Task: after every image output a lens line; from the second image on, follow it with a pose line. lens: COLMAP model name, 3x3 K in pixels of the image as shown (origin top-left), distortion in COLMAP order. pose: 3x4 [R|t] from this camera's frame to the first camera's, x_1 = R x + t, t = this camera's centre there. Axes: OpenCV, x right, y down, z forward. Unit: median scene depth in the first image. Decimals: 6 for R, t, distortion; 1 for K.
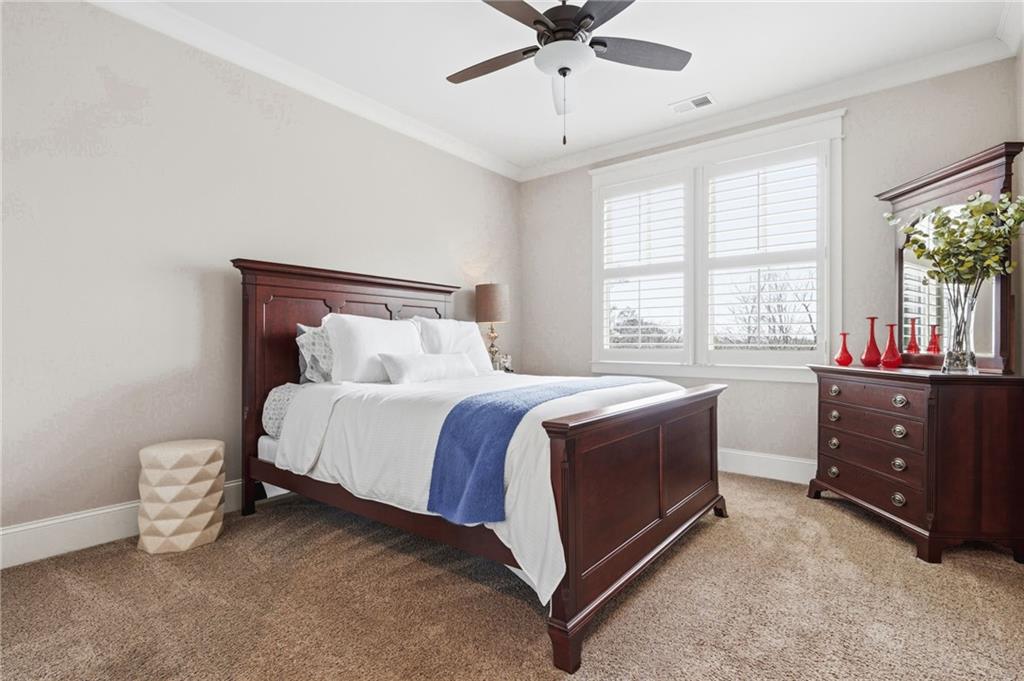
lens RADIAL K [[469.8, 0, 528.8], [0, 469.8, 343.1], [0, 0, 1]] dist [-0.000456, -0.000915]
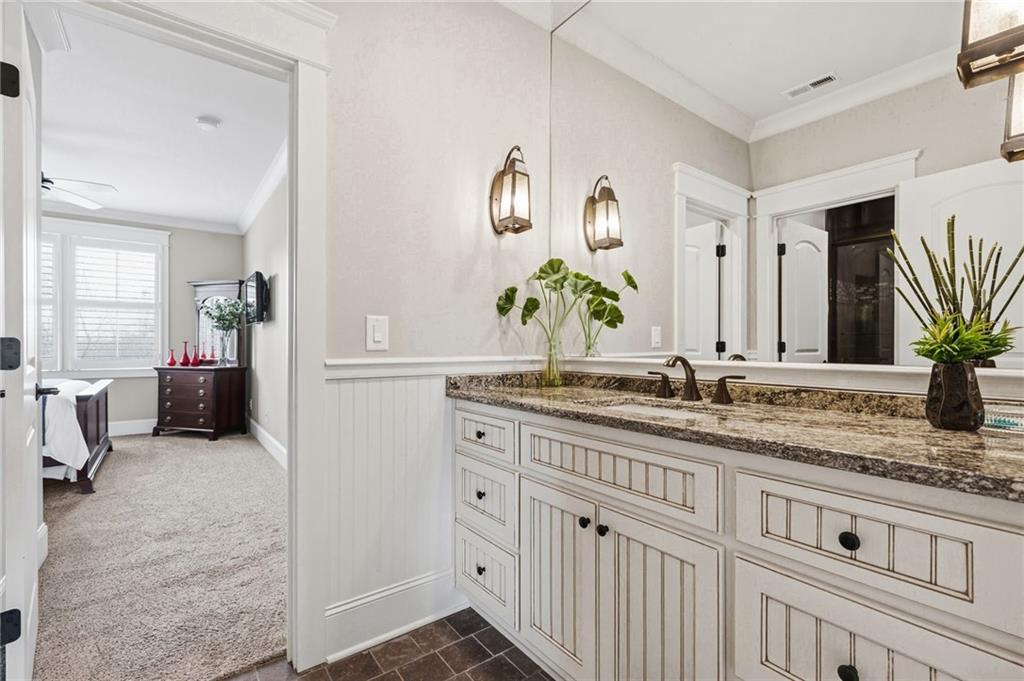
lens RADIAL K [[469.8, 0, 528.8], [0, 469.8, 343.1], [0, 0, 1]] dist [-0.000456, -0.000915]
pose [[0.236048, 0.004001, 0.971733, -0.938265], [-0.000134, 0.999992, -0.004085, -0.042760], [-0.971741, 0.000834, 0.236046, -0.971540]]
